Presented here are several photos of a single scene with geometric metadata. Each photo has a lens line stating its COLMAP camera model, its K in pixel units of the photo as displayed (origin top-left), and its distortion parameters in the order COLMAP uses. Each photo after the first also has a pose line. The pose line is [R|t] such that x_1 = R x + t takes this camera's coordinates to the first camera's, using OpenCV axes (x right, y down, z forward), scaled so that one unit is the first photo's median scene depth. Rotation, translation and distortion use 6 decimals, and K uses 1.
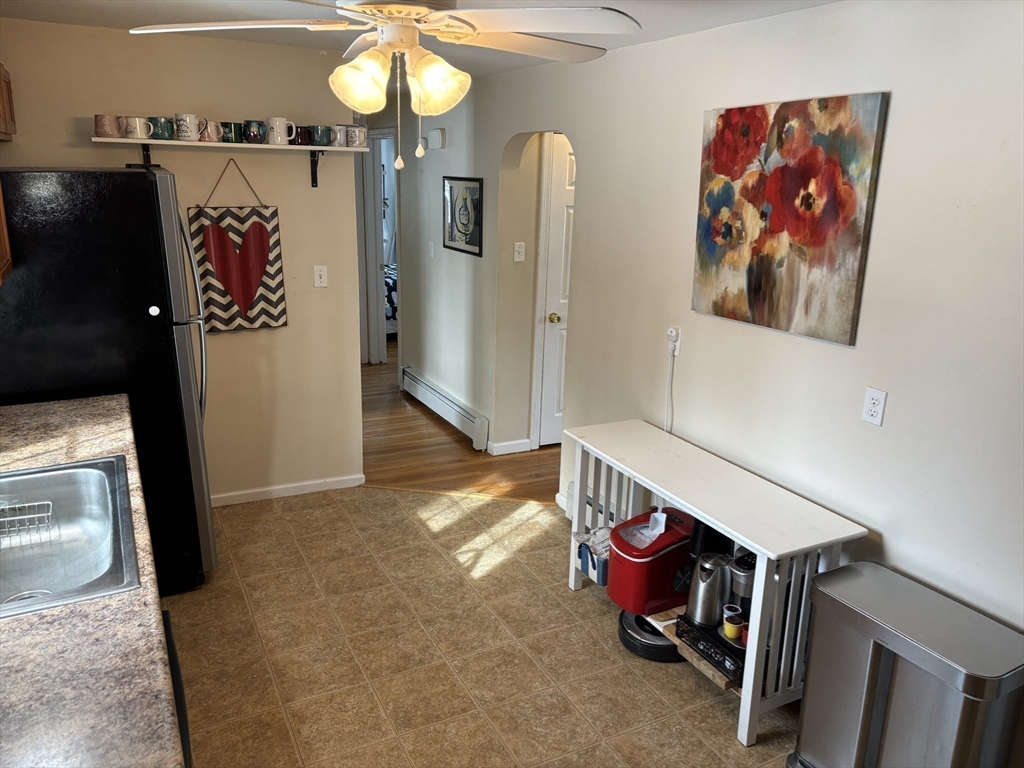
lens RADIAL K [[779.6, 0, 504.9], [0, 779.6, 383.7], [0, 0, 1]] dist [0.063913, -0.054488]
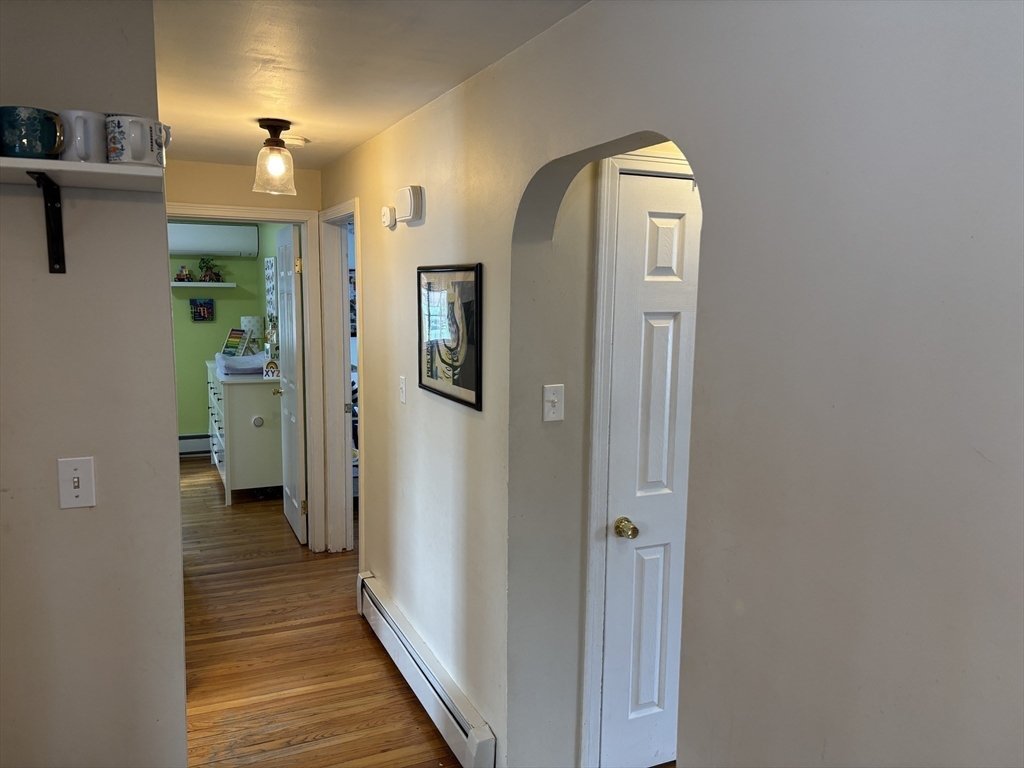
lens RADIAL K [[774.2, 0, 509.9], [0, 774.2, 385.9], [0, 0, 1]] dist [0.092122, -0.097629]
pose [[0.999606, -0.011186, -0.025728, 0.003152], [0.007505, 0.990270, -0.138960, -0.133548], [0.027032, 0.138712, 0.989964, 0.609642]]
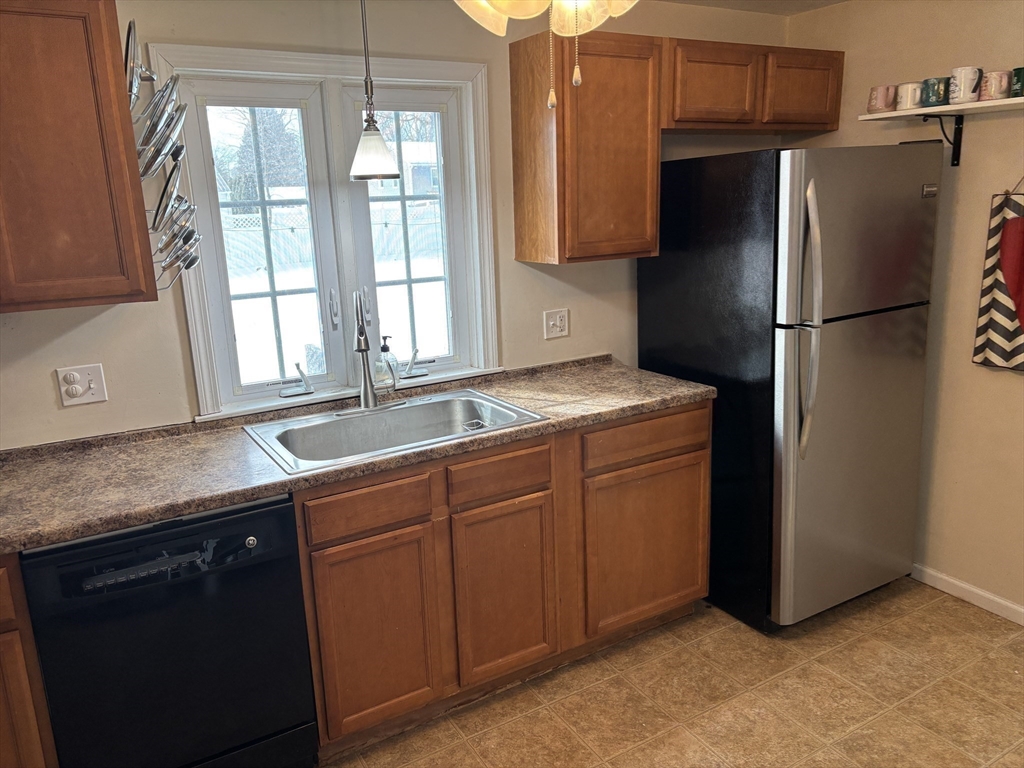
lens RADIAL K [[779.6, 0, 504.9], [0, 779.6, 383.7], [0, 0, 1]] dist [0.063913, -0.054488]
pose [[0.069560, 0.215179, -0.974094, 0.312712], [-0.236029, 0.952284, 0.193506, -0.085231], [0.969253, 0.216454, 0.117029, 0.477965]]
